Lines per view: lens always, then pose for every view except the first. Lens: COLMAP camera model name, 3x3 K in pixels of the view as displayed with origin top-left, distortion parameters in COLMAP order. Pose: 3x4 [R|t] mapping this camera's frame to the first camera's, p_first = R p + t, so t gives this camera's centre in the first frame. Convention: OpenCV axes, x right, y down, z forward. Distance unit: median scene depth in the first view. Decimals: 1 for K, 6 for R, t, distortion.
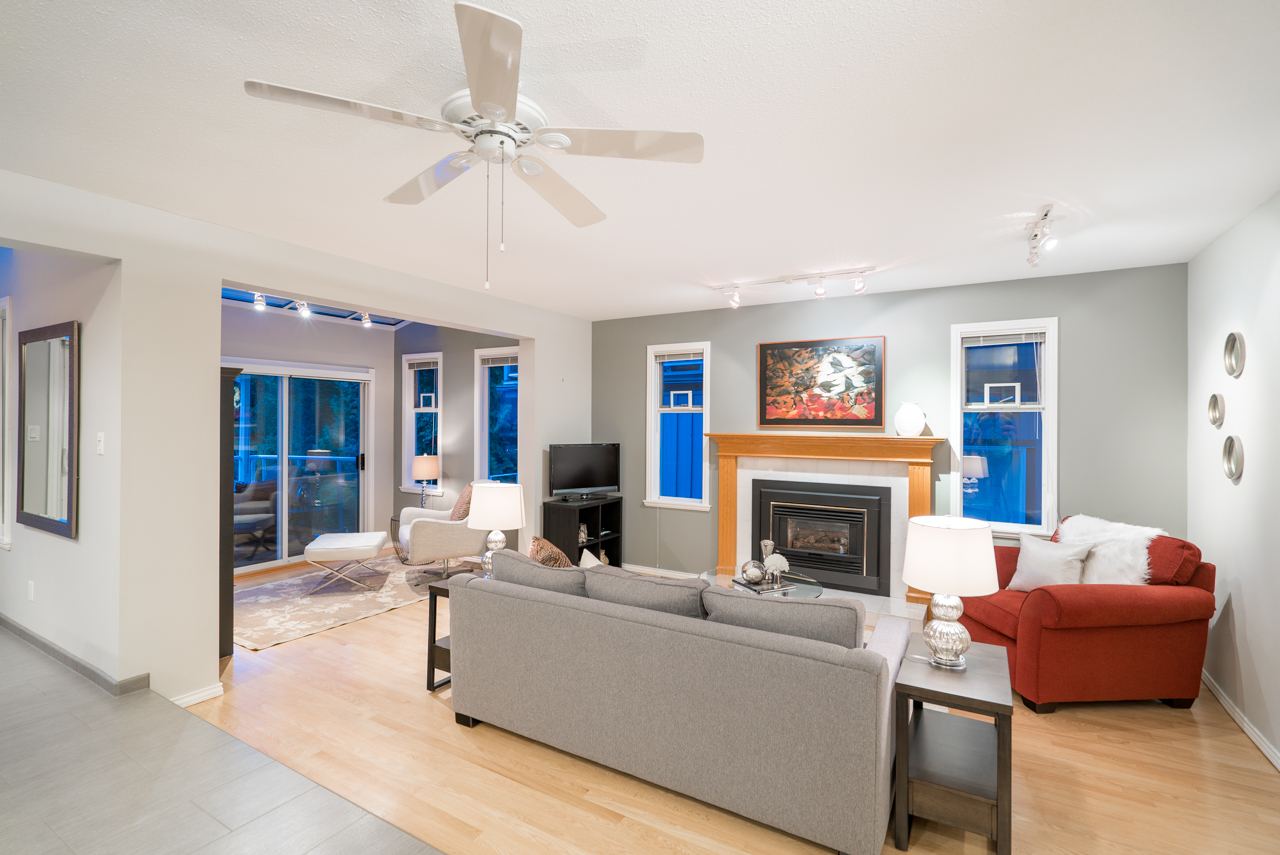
lens RADIAL K [[581.1, 0, 640.0], [0, 581.1, 420.2], [0, 0, 1]] dist [-0.002072, 0.000120]
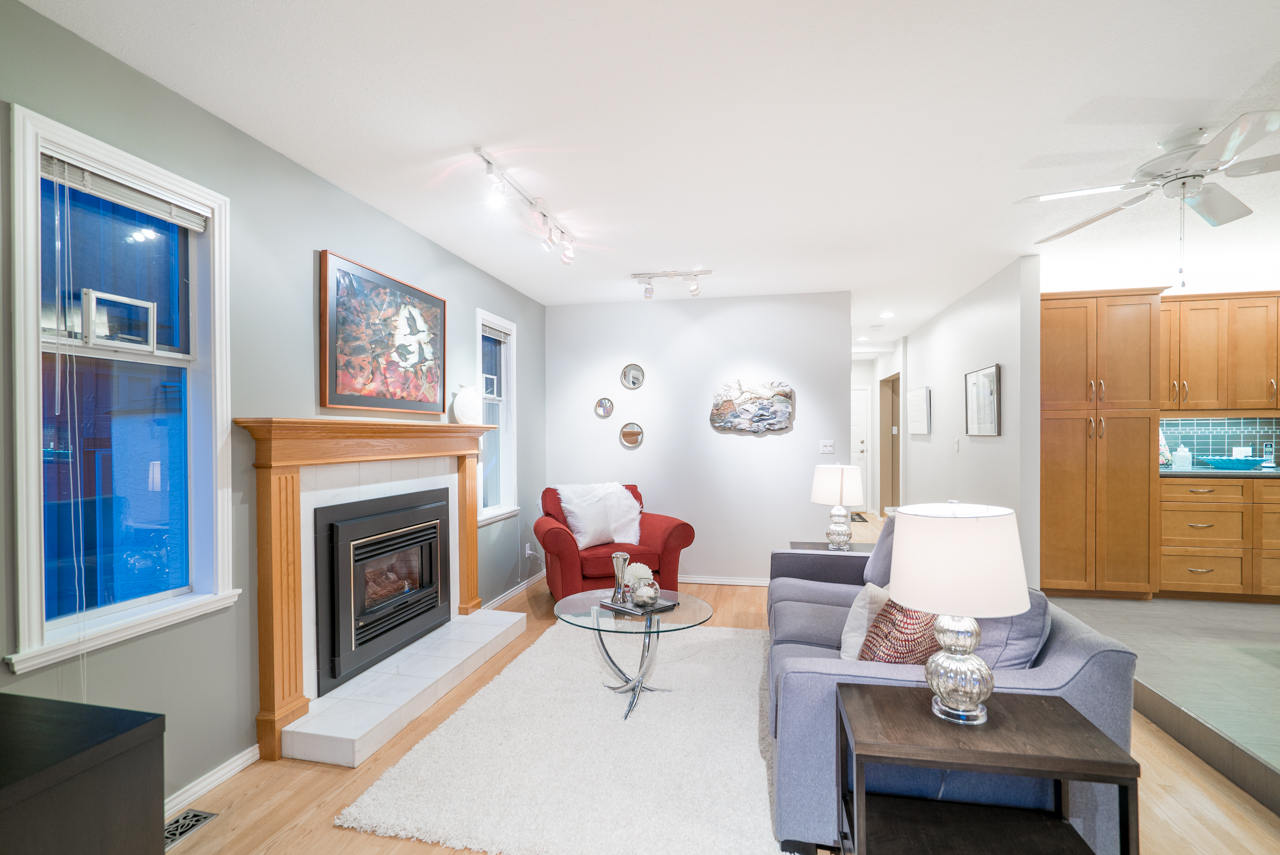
lens RADIAL K [[578.0, 0, 643.4], [0, 578.0, 441.7], [0, 0, 1]] dist [-0.002273, -0.000128]
pose [[-0.311361, -0.015570, 0.950164, -0.404991], [-0.000957, 0.999870, 0.016071, 0.035163], [-0.950291, 0.004095, -0.311336, 0.930225]]
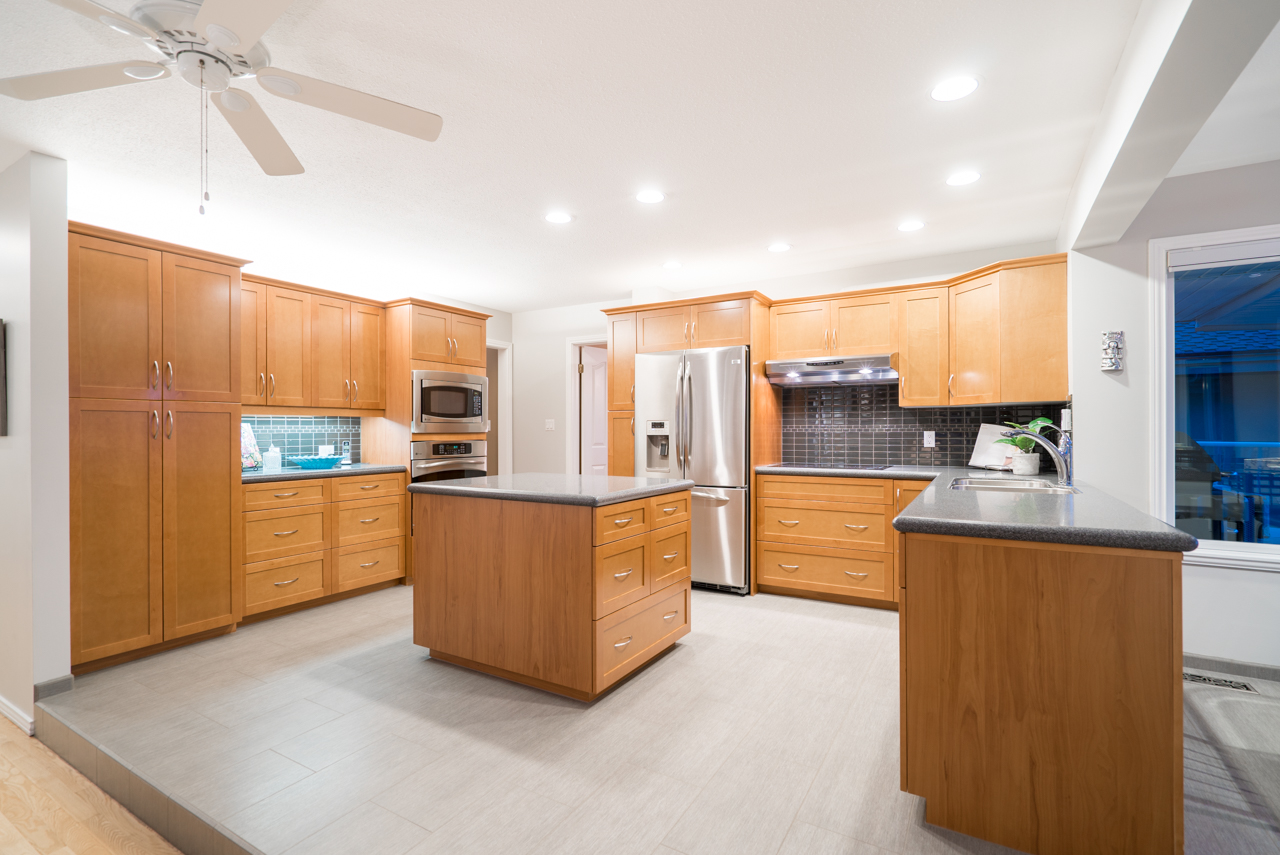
lens RADIAL K [[588.5, 0, 640.0], [0, 588.5, 427.5], [0, 0, 1]] dist [0.001148, 0.000321]
pose [[-0.999996, -0.002654, 0.000247, -0.335636], [-0.002656, 0.999968, -0.007488, 0.034461], [-0.000227, -0.007488, -0.999972, 0.693203]]
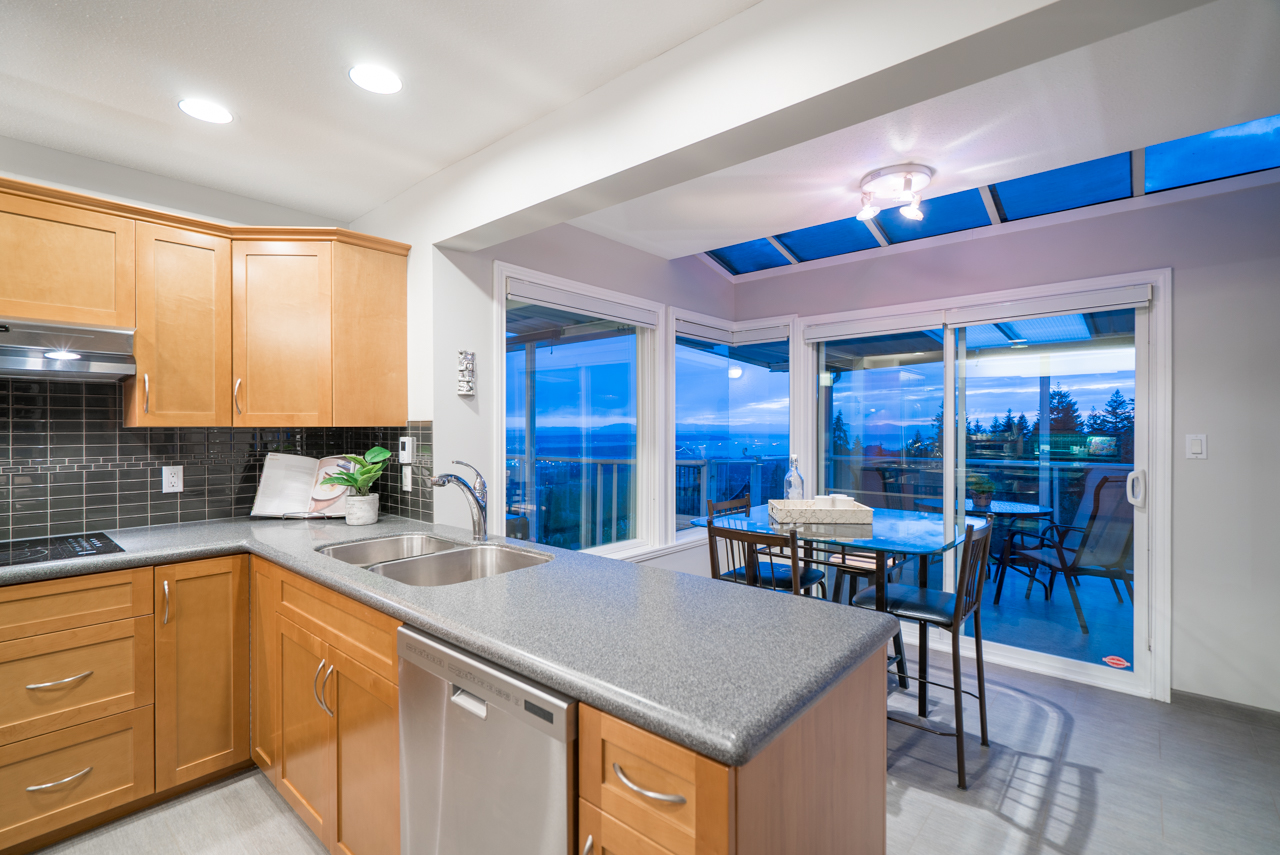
lens RADIAL K [[579.1, 0, 636.2], [0, 579.1, 427.1], [0, 0, 1]] dist [-0.002825, -0.000271]
pose [[-0.184764, -0.004475, -0.982773, -0.331460], [0.002089, 0.999986, -0.004947, 0.002151], [0.982781, -0.002967, -0.184752, 0.339884]]
